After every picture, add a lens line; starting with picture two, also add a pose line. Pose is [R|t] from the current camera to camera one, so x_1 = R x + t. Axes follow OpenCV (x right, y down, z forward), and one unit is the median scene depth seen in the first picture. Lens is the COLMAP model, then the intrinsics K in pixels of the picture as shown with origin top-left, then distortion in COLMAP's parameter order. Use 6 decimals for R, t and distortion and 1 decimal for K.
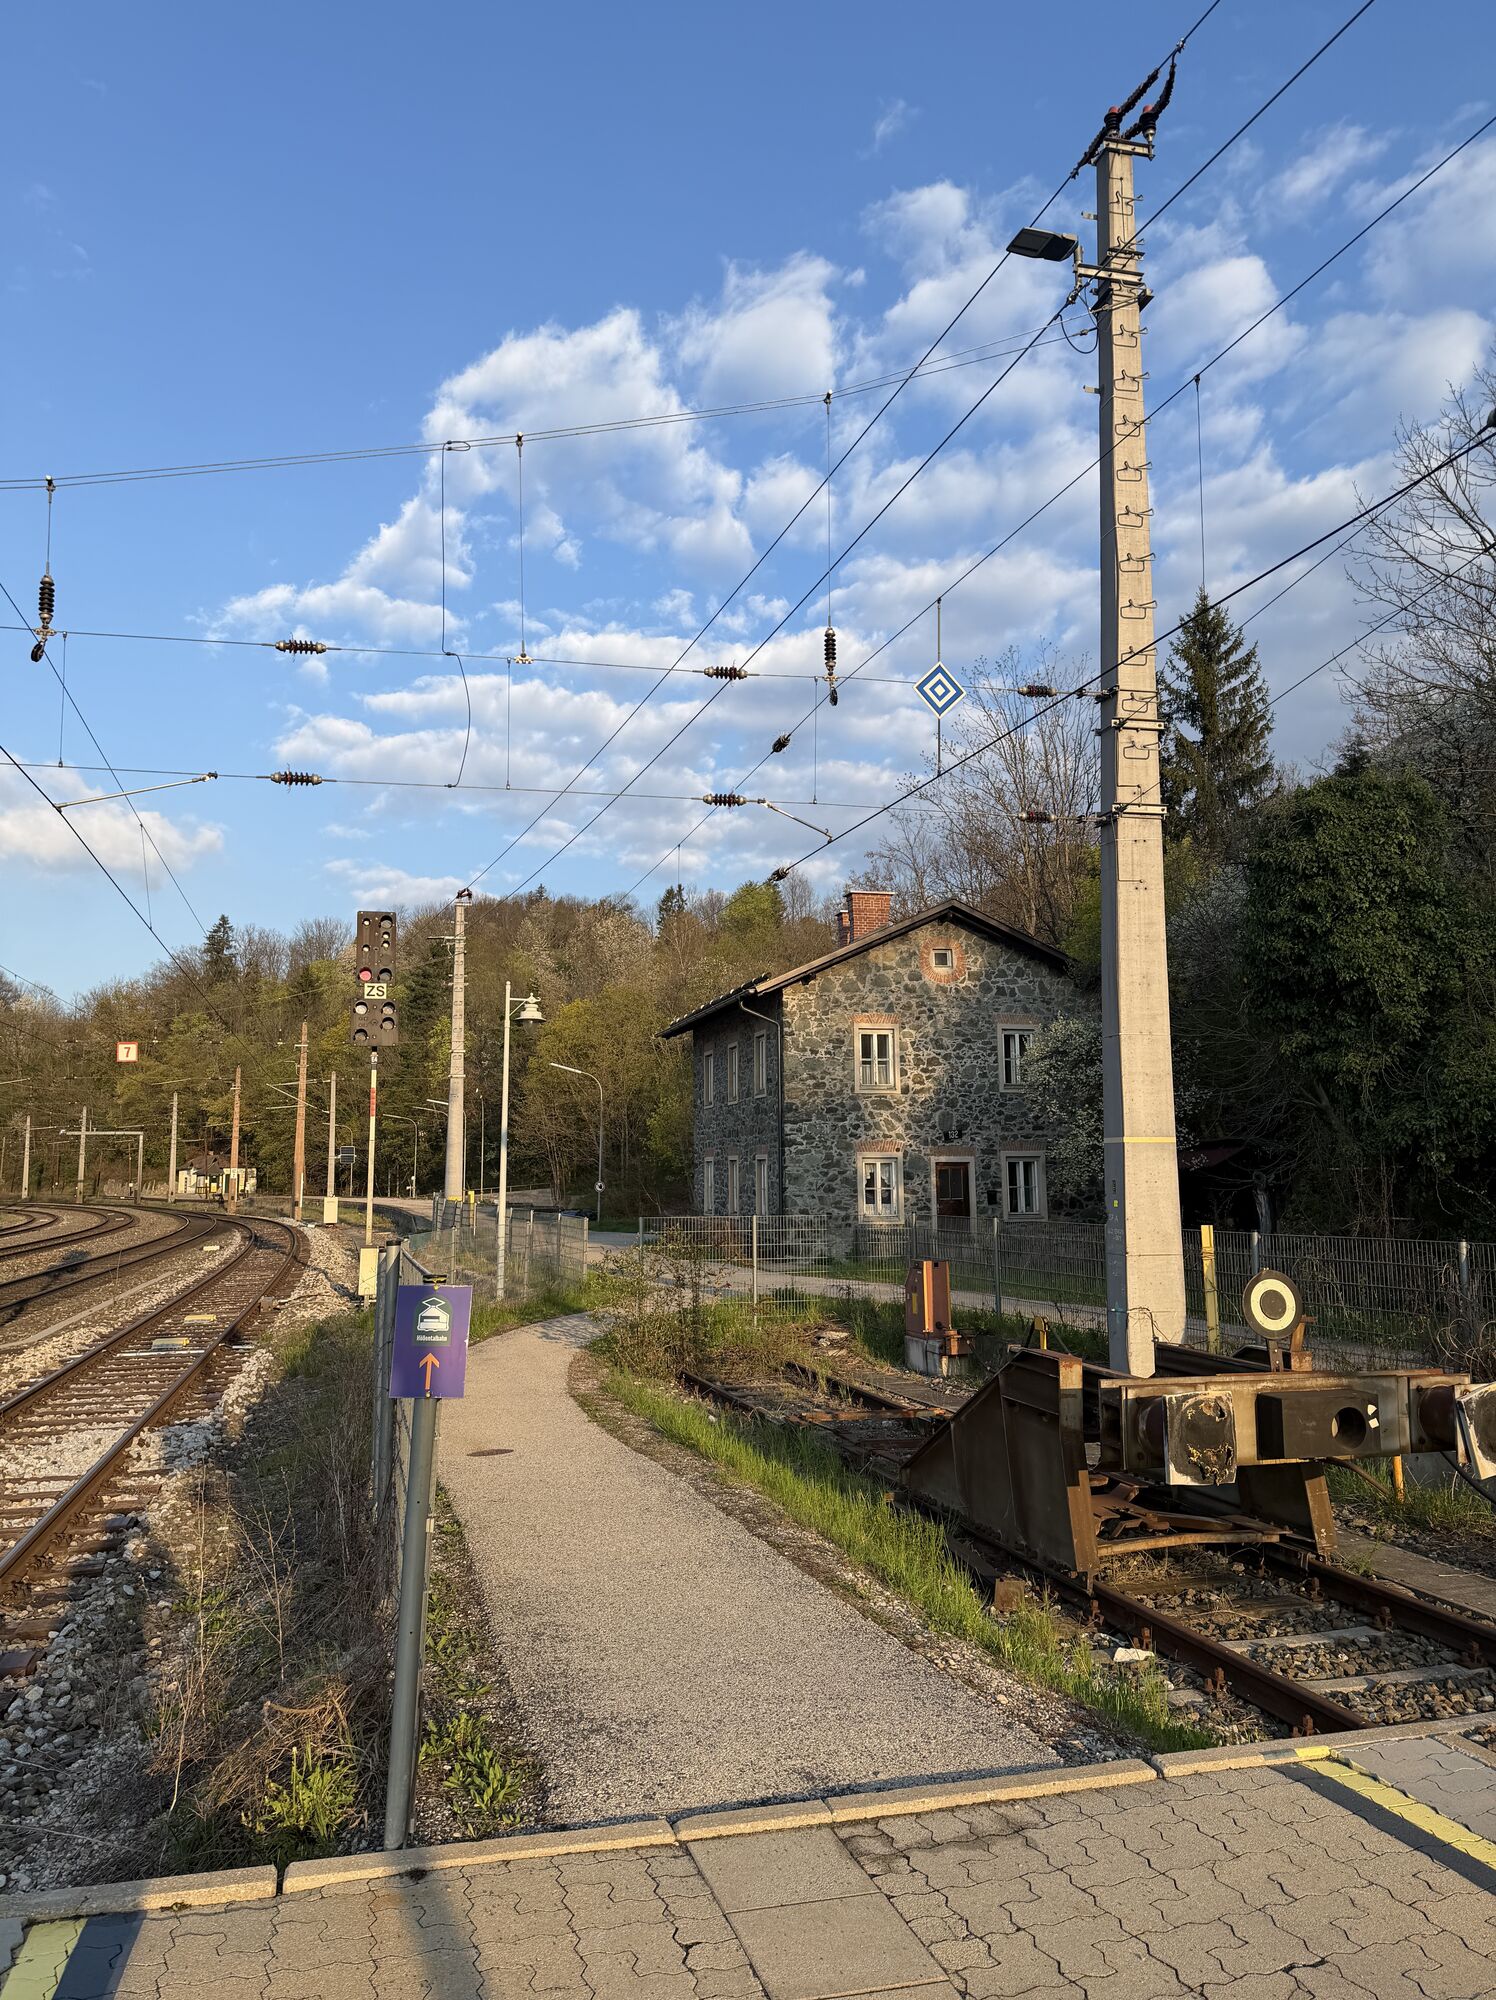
lens RADIAL K [[1427.8, 0, 741.7], [0, 1427.8, 1007.6], [0, 0, 1]] dist [0.020296, 0.000550]
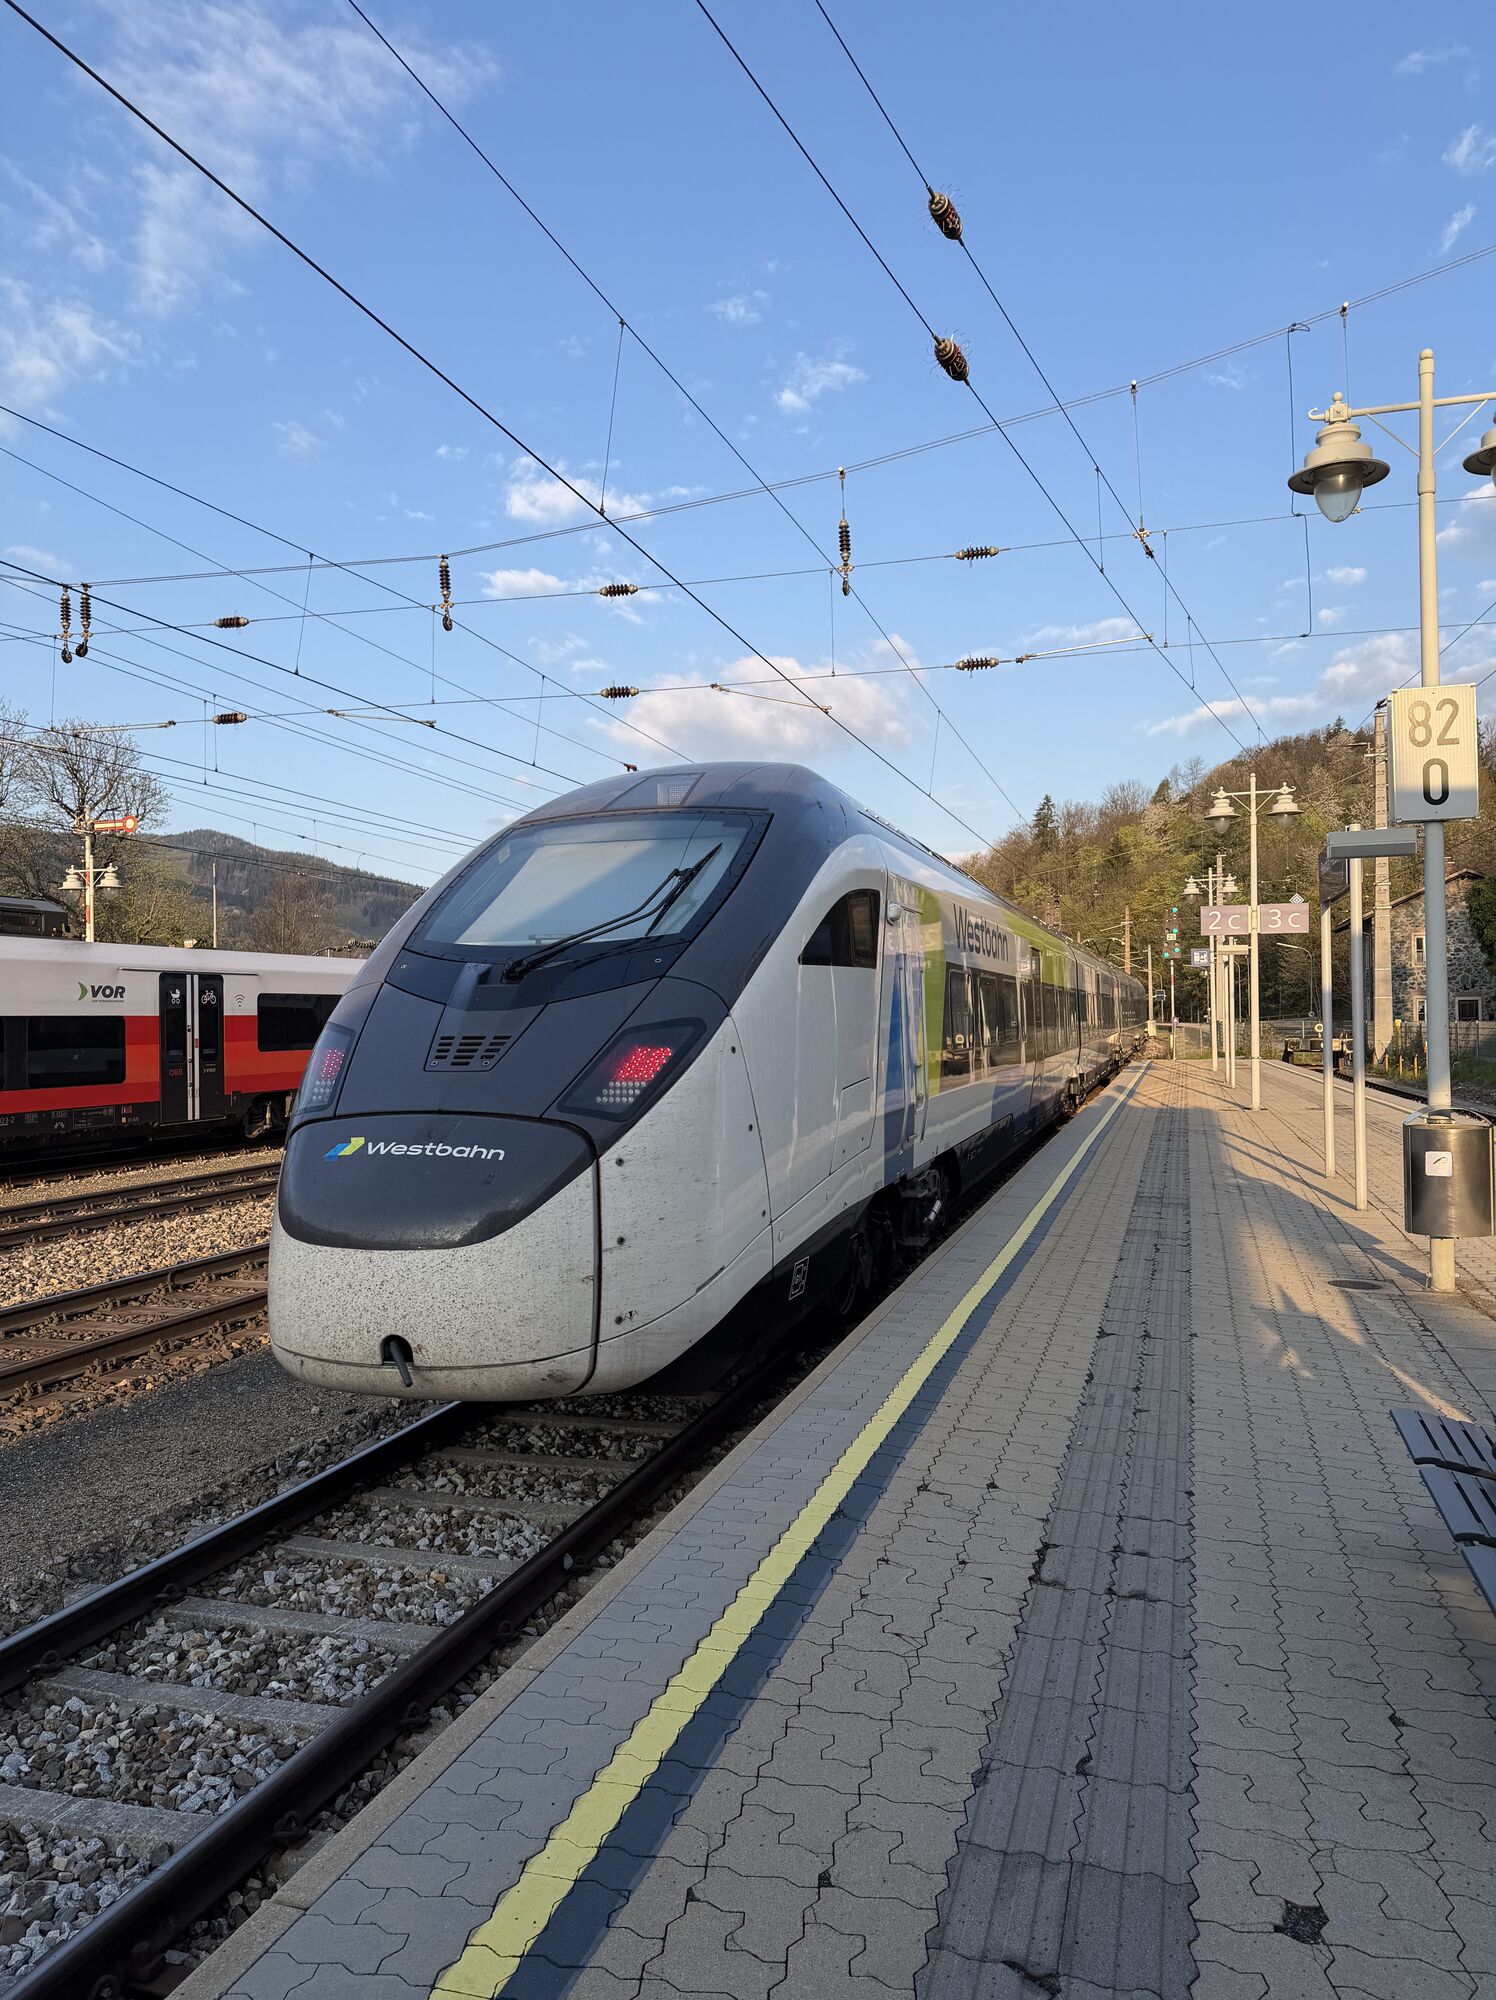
lens RADIAL K [[1427.8, 0, 746.3], [0, 1427.8, 1006.3], [0, 0, 1]] dist [0.020296, 0.000550]
pose [[0.855317, -0.004493, -0.518086, 0.050916], [0.064912, 0.993012, 0.098553, -0.023221], [0.514023, -0.117925, 0.849632, -0.192974]]
